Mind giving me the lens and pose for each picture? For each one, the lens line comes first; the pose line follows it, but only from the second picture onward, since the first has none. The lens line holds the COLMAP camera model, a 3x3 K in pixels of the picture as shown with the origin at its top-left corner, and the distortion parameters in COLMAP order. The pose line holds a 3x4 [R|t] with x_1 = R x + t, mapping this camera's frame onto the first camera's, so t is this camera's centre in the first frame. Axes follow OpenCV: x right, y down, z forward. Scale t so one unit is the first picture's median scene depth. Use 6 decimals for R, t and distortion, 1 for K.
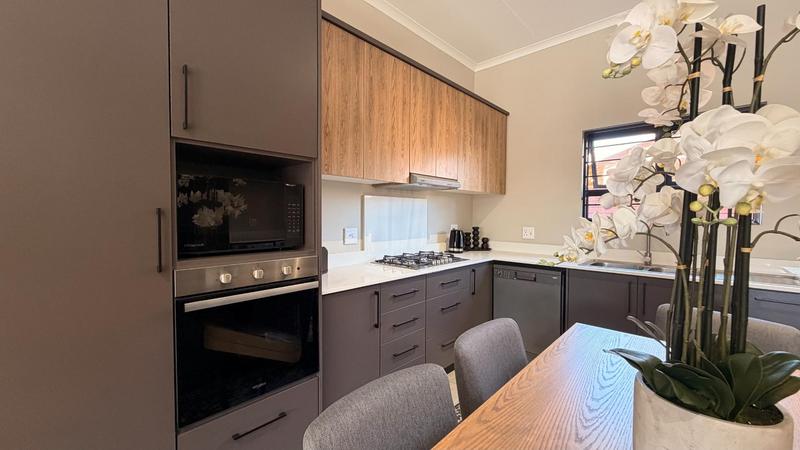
lens RADIAL K [[318.5, 0, 400.0], [0, 318.5, 225.0], [0, 0, 1]] dist [-0.001392, -0.000074]
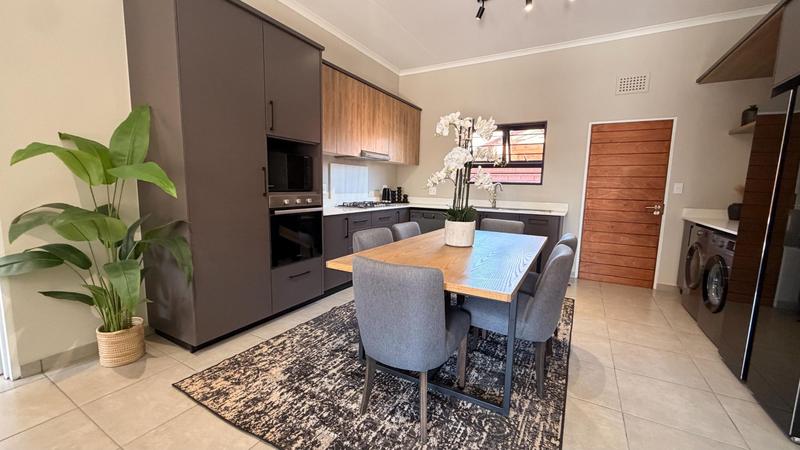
lens RADIAL K [[318.5, 0, 400.0], [0, 318.5, 225.0], [0, 0, 1]] dist [-0.001392, -0.000074]
pose [[0.970758, -0.014789, 0.239604, -0.144656], [-0.008677, 0.995287, 0.096587, 0.048974], [-0.239903, -0.095841, 0.966054, -0.555413]]
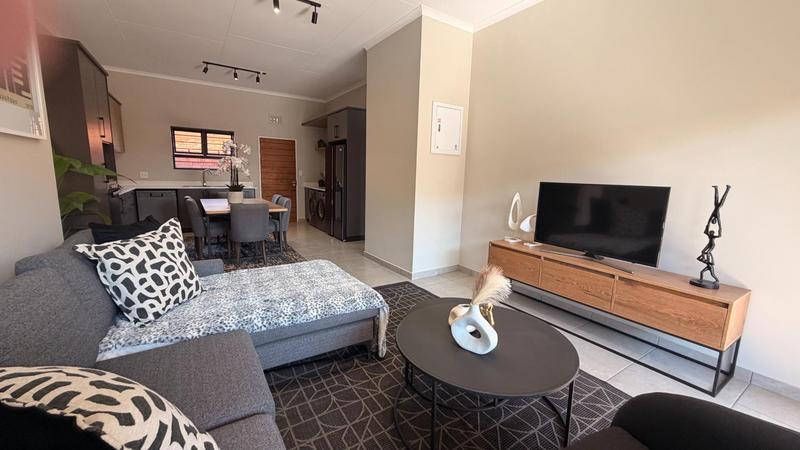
lens RADIAL K [[318.5, 0, 400.0], [0, 318.5, 225.0], [0, 0, 1]] dist [-0.001392, -0.000074]
pose [[0.232649, -0.153852, 0.960315, -1.293280], [-0.000651, 0.987383, 0.158347, 0.021944], [-0.972561, -0.037465, 0.229613, -1.072568]]
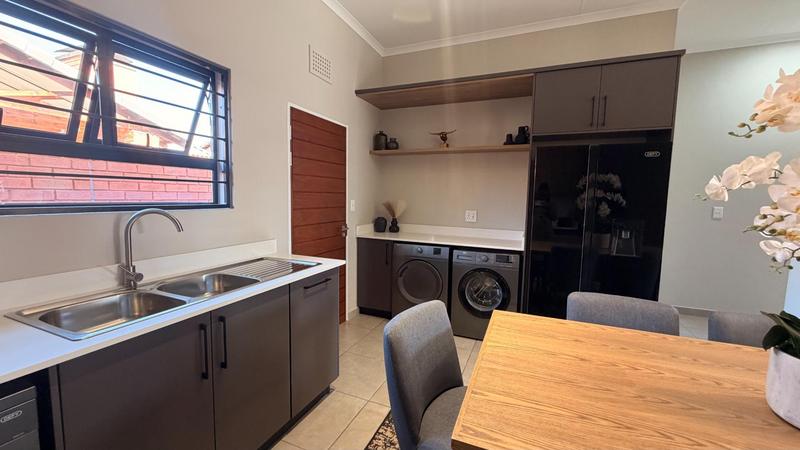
lens RADIAL K [[318.5, 0, 400.0], [0, 318.5, 225.0], [0, 0, 1]] dist [-0.001392, -0.000074]
pose [[-0.355892, -0.098350, 0.929337, 0.097514], [0.006017, 0.994185, 0.107517, -0.039238], [-0.934508, 0.043856, -0.353231, 0.709148]]
